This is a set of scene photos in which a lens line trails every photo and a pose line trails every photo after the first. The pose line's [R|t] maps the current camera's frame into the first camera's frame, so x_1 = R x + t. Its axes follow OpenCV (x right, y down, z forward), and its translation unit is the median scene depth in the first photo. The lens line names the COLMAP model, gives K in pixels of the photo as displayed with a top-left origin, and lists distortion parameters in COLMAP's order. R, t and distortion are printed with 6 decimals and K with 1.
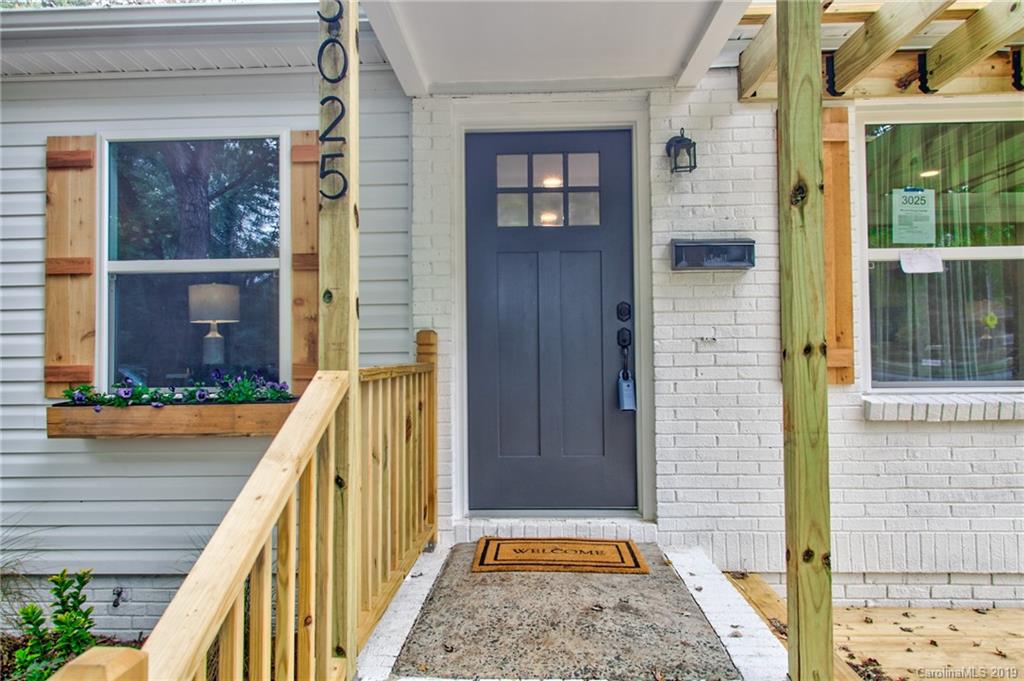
lens RADIAL K [[642.3, 0, 512.5], [0, 642.3, 329.2], [0, 0, 1]] dist [0.017577, -0.000296]
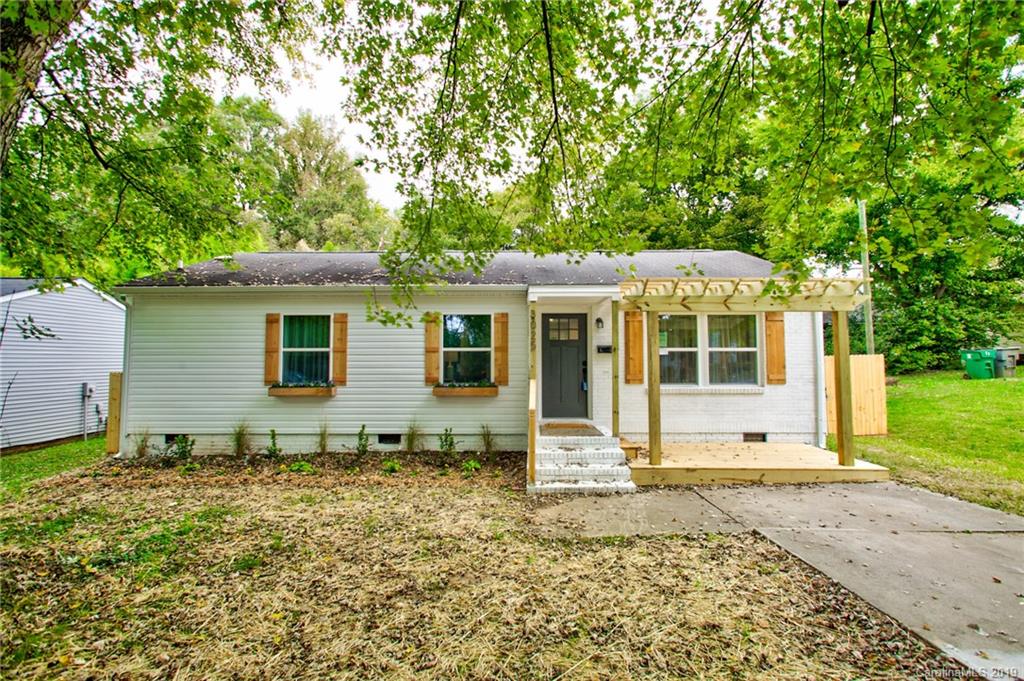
lens RADIAL K [[484.7, 0, 514.5], [0, 484.7, 335.2], [0, 0, 1]] dist [-0.000784, 0.007179]
pose [[0.999627, 0.012075, 0.024485, -0.302117], [-0.011441, 0.999599, -0.025895, -0.114584], [-0.024787, 0.025606, 0.999365, -1.794679]]
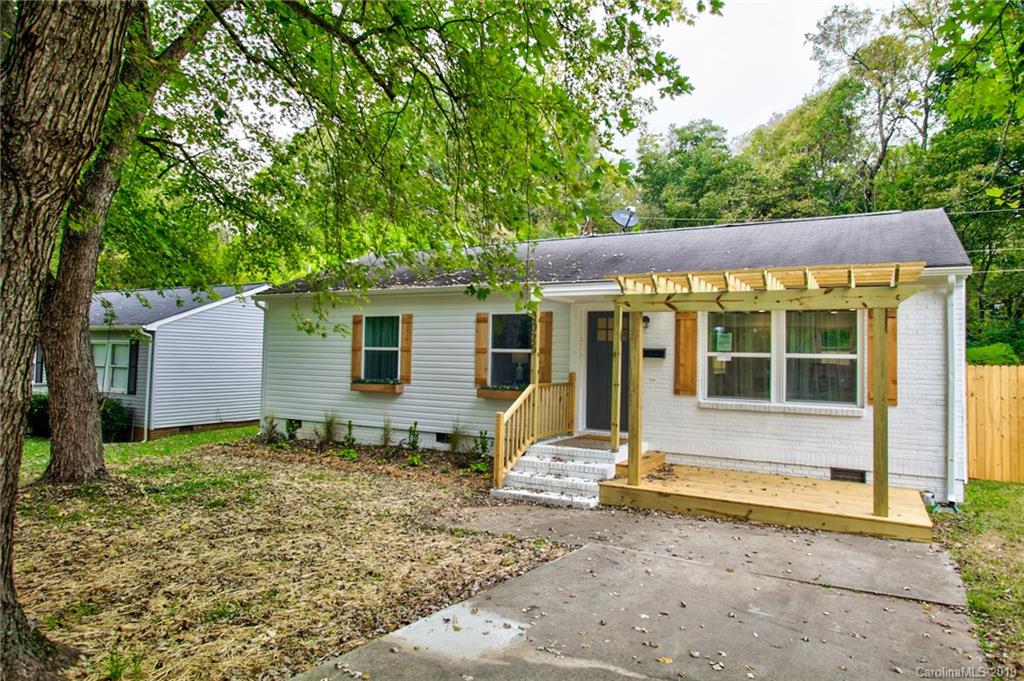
lens RADIAL K [[642.3, 0, 512.5], [0, 642.3, 329.2], [0, 0, 1]] dist [0.017577, -0.000296]
pose [[0.889889, 0.011267, -0.456038, 1.109201], [-0.018513, 0.999763, -0.011427, -0.179949], [0.455801, 0.018611, 0.889887, -2.133736]]
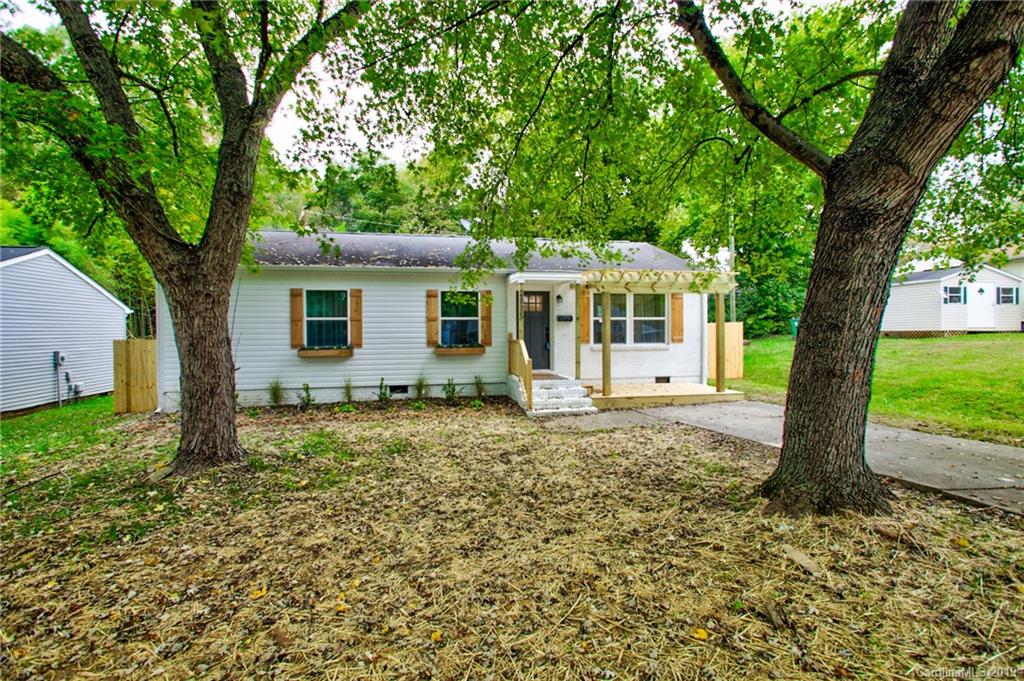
lens RADIAL K [[484.7, 0, 514.5], [0, 484.7, 335.2], [0, 0, 1]] dist [-0.000784, 0.007179]
pose [[0.971504, 0.003110, 0.237005, -0.968197], [-0.011343, 0.999378, 0.033386, -0.102830], [-0.236754, -0.035123, 0.970935, -2.591093]]
